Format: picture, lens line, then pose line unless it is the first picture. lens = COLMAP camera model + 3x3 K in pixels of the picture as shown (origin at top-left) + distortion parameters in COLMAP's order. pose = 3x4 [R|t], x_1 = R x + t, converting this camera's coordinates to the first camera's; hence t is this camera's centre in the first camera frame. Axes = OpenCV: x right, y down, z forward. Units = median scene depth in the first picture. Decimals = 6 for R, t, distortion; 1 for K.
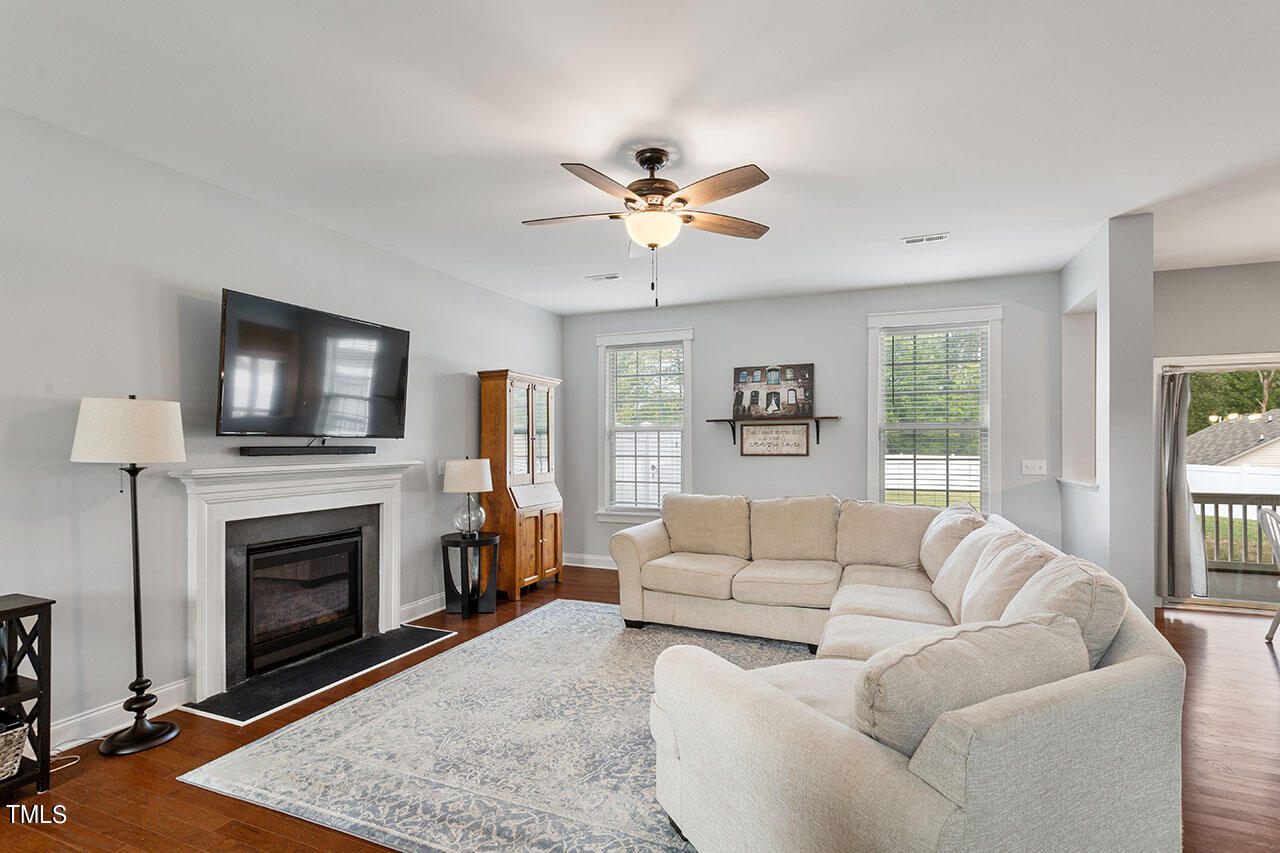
lens RADIAL K [[616.0, 0, 636.9], [0, 616.0, 439.0], [0, 0, 1]] dist [-0.000818, 0.000620]
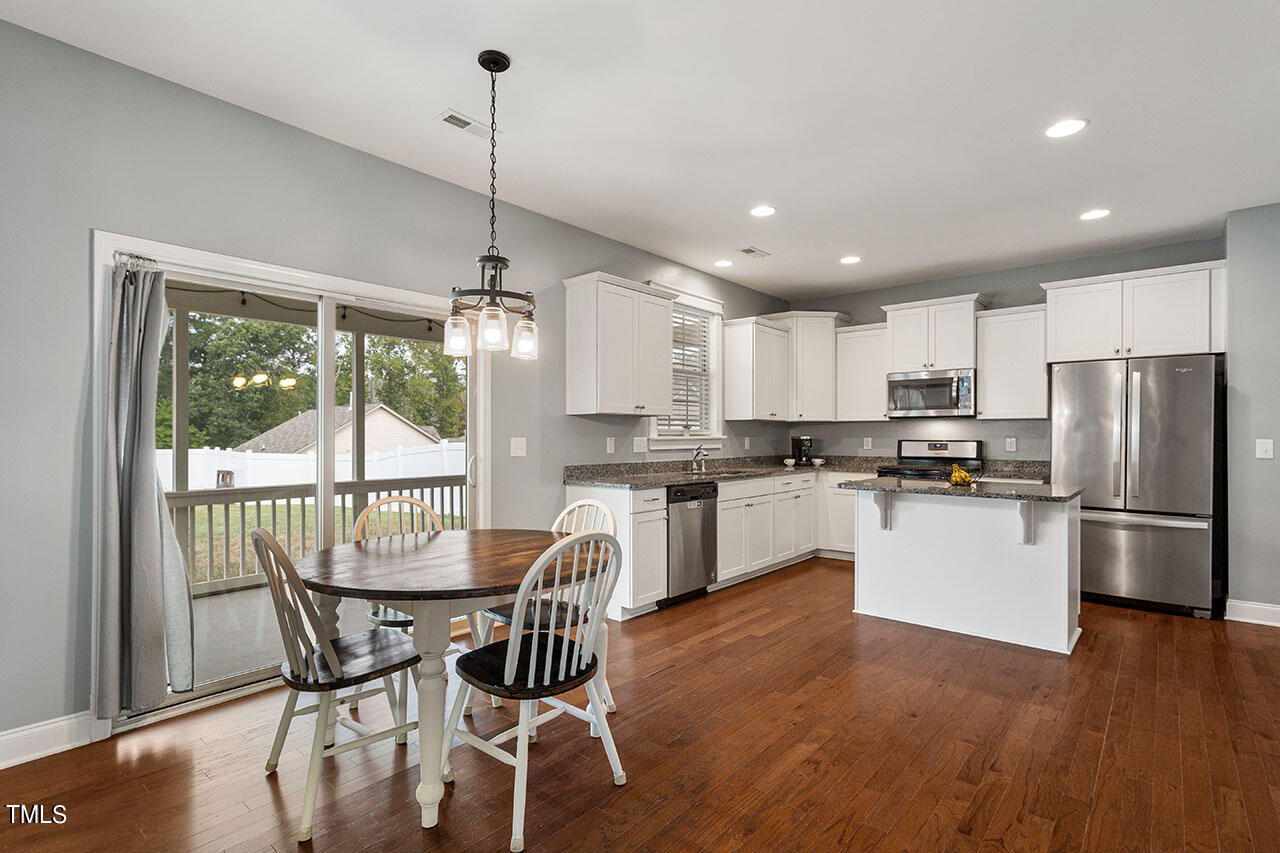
lens RADIAL K [[616.0, 0, 636.9], [0, 616.0, 439.0], [0, 0, 1]] dist [-0.000818, 0.000620]
pose [[0.310739, -0.005313, 0.950481, 0.443471], [-0.006940, 0.999945, 0.007858, 0.023597], [-0.950470, -0.009039, 0.310685, 0.383911]]
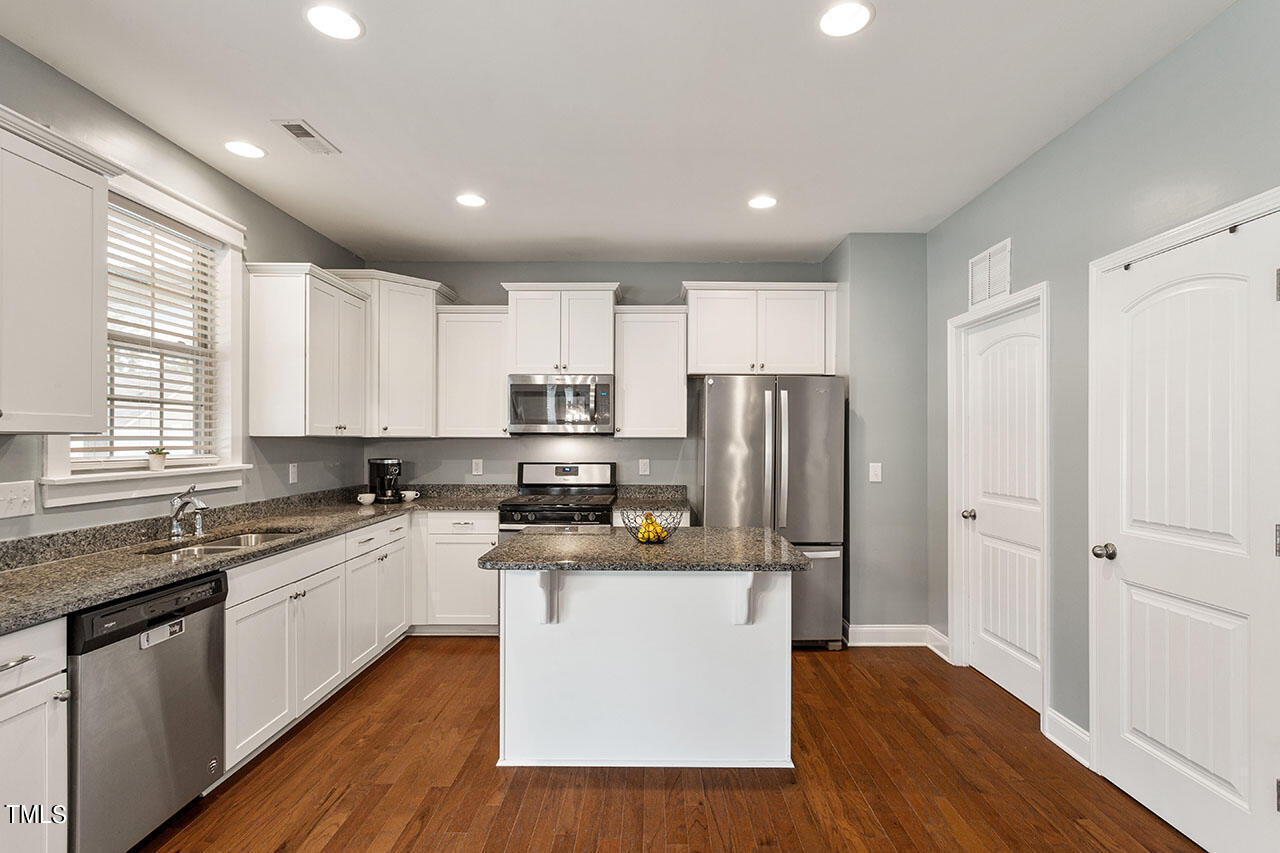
lens RADIAL K [[617.8, 0, 653.9], [0, 617.8, 436.0], [0, 0, 1]] dist [0.001249, 0.000510]
pose [[-0.384981, 0.003974, 0.922916, 0.778848], [-0.007914, 0.999940, -0.007607, 0.000146], [-0.922890, -0.010232, -0.384927, 0.435464]]
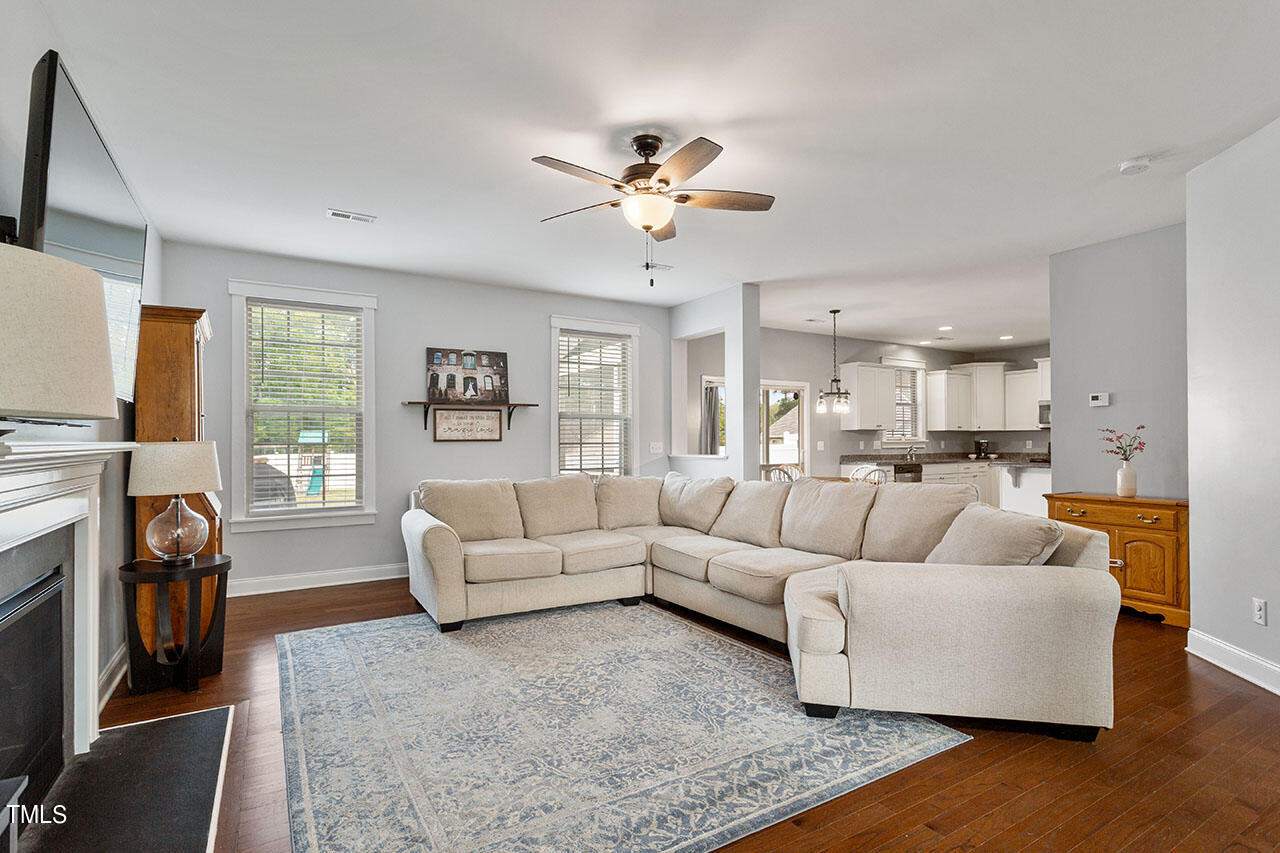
lens RADIAL K [[616.0, 0, 636.9], [0, 616.0, 439.0], [0, 0, 1]] dist [-0.000818, 0.000620]
pose [[0.588692, 0.000830, 0.808357, -0.427877], [-0.001935, 0.999998, 0.000382, 0.023152], [-0.808355, -0.001789, 0.588692, 0.202317]]
